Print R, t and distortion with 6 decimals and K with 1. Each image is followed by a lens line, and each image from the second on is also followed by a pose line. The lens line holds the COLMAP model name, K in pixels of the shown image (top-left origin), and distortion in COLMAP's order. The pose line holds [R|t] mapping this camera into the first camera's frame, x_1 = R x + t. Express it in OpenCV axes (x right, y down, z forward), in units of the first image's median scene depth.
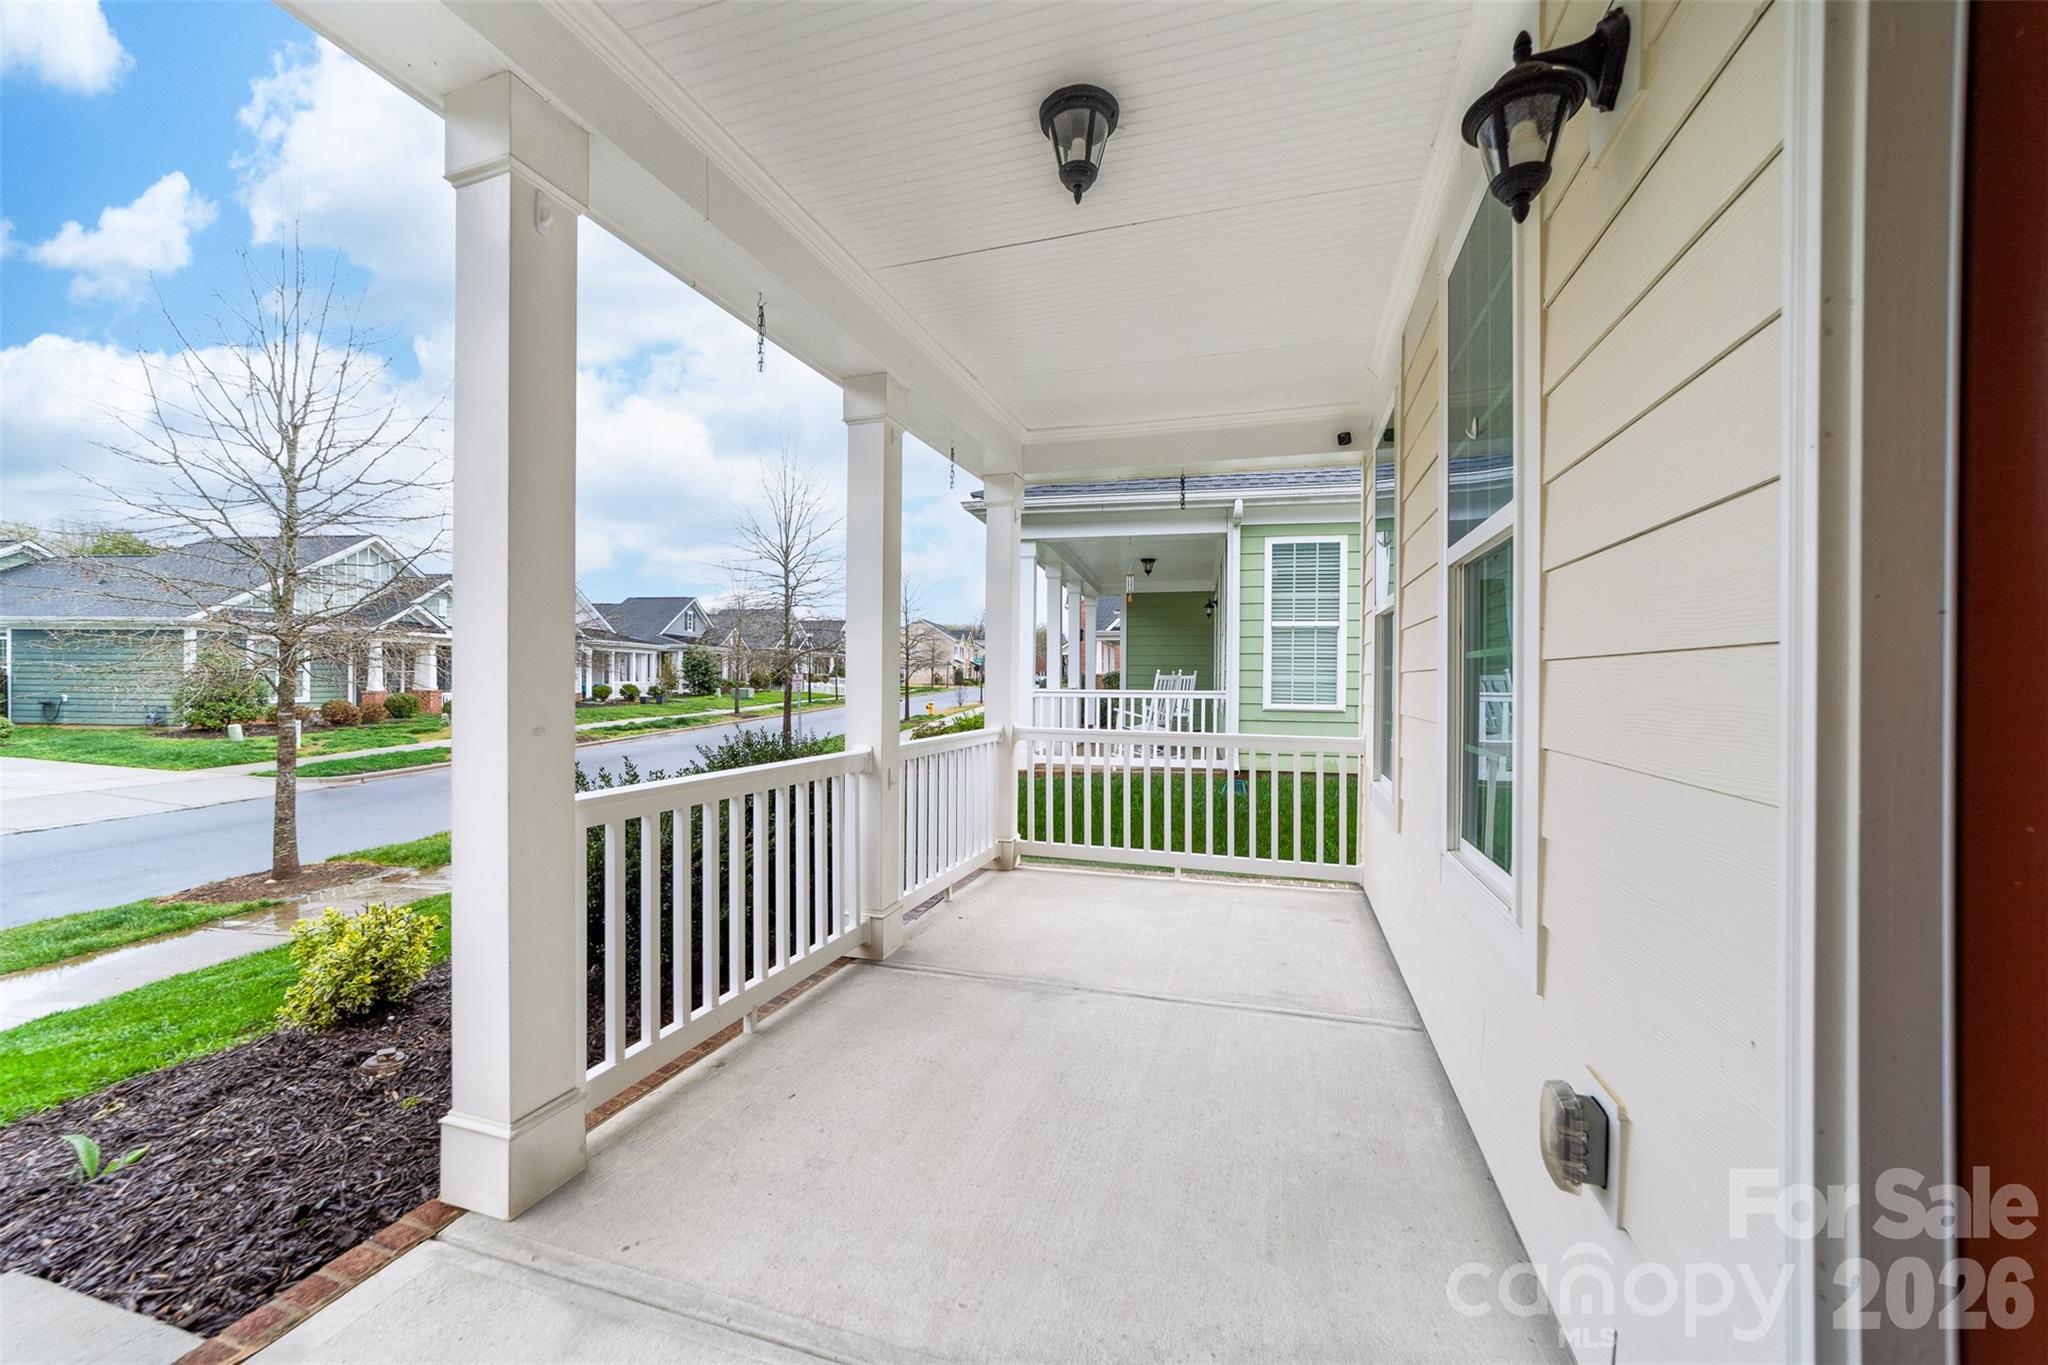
lens RADIAL K [[808.4, 0, 1022.6], [0, 808.4, 681.6], [0, 0, 1]] dist [0.000609, 0.000248]
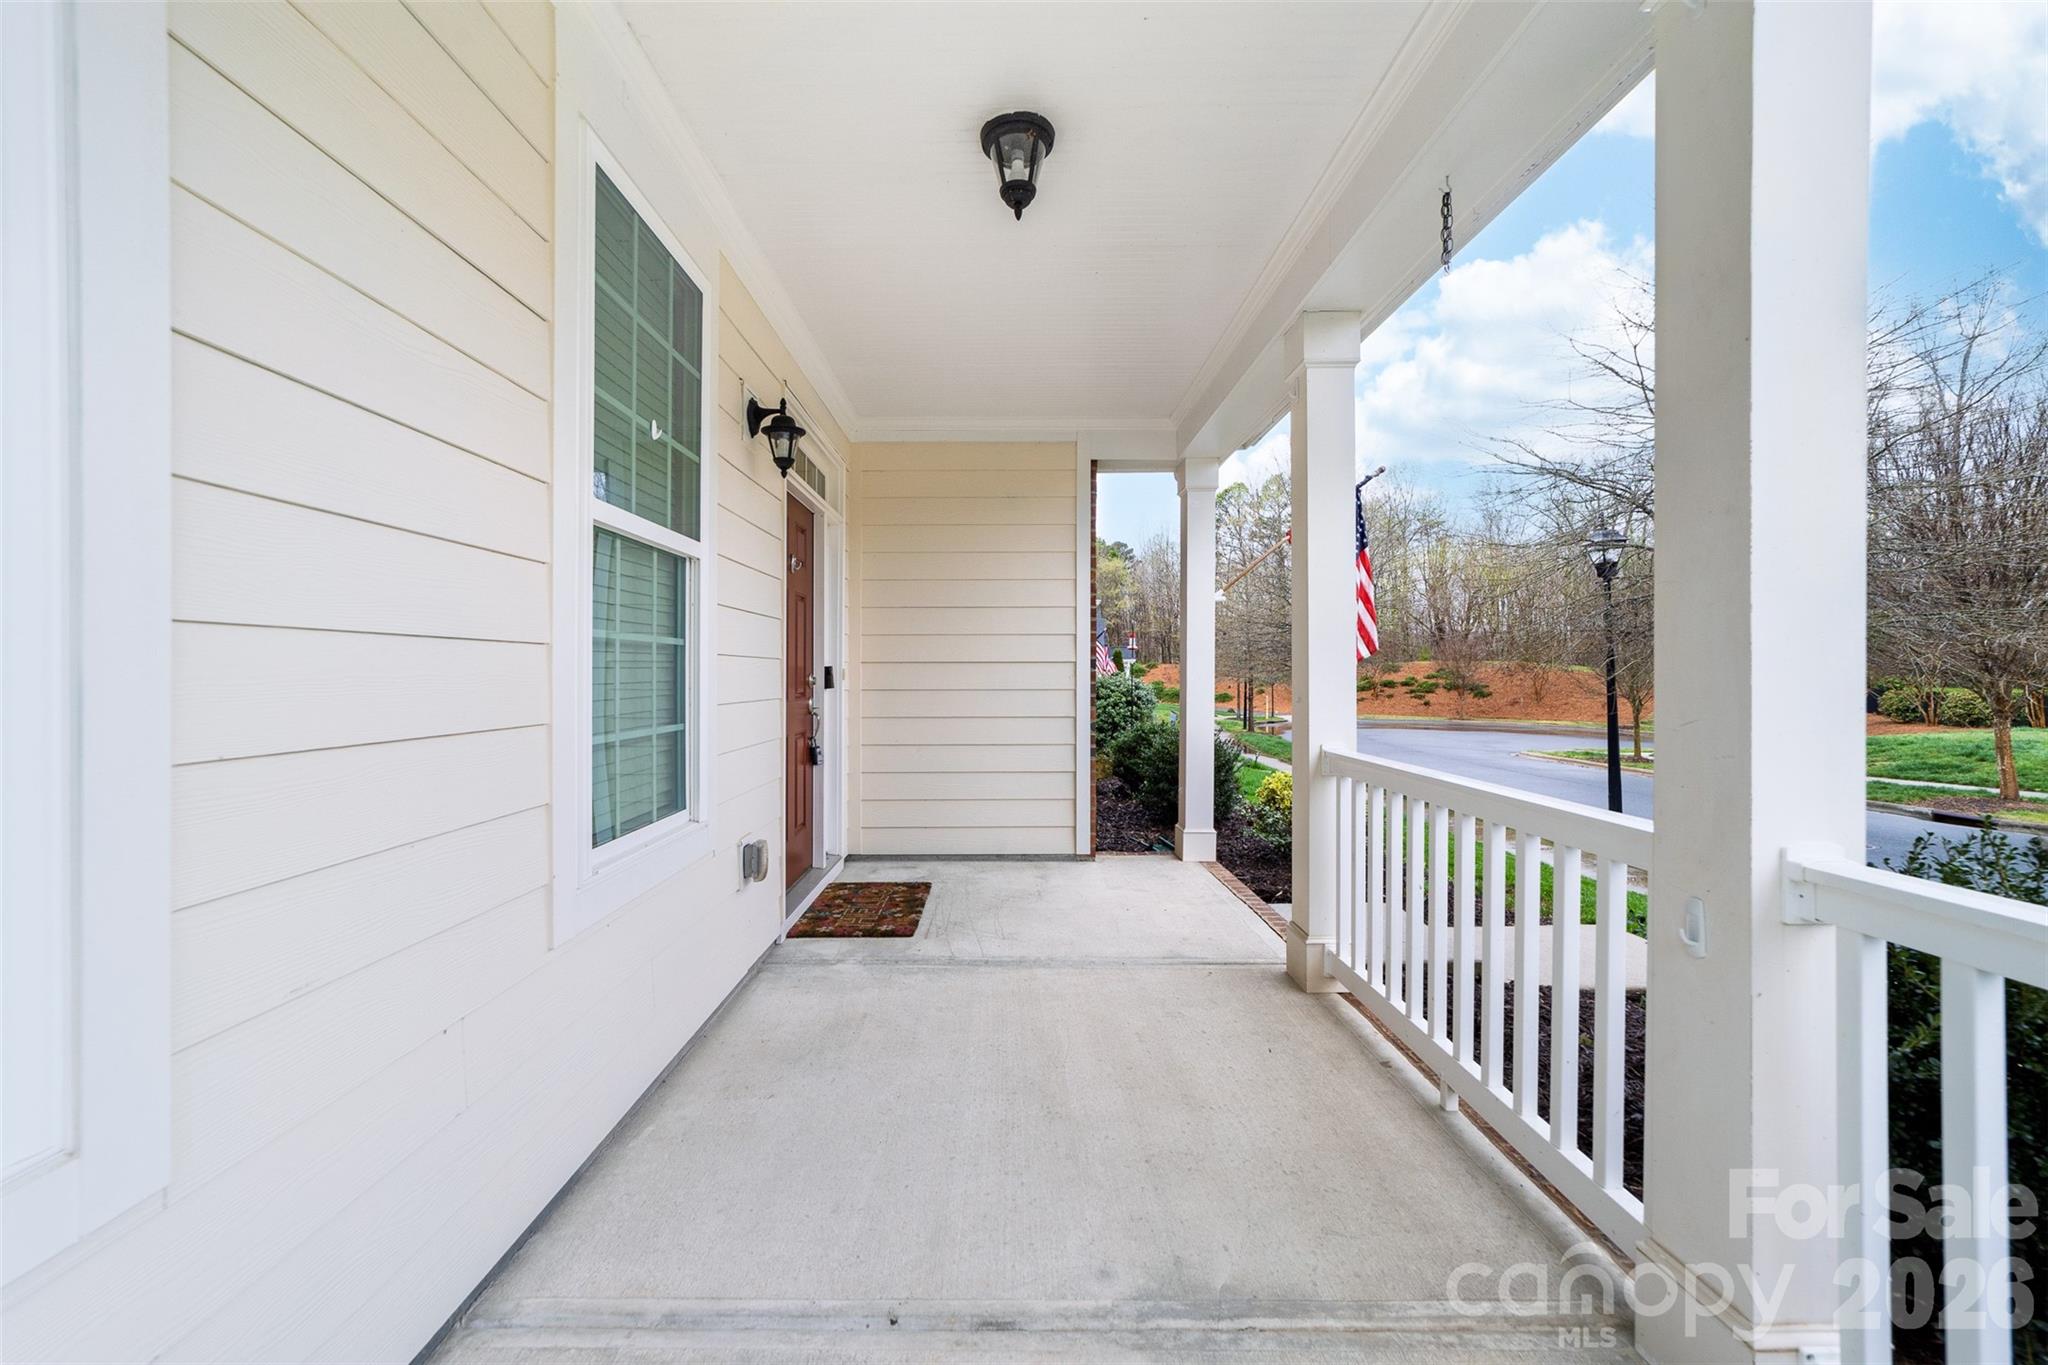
lens RADIAL K [[808.4, 0, 1019.5], [0, 808.4, 678.2], [0, 0, 1]] dist [0.000609, 0.000248]
pose [[-0.951129, -0.007467, -0.308703, 0.379033], [-0.009262, 0.999948, 0.004348, 0.007439], [0.308655, 0.006995, -0.951148, 1.934279]]
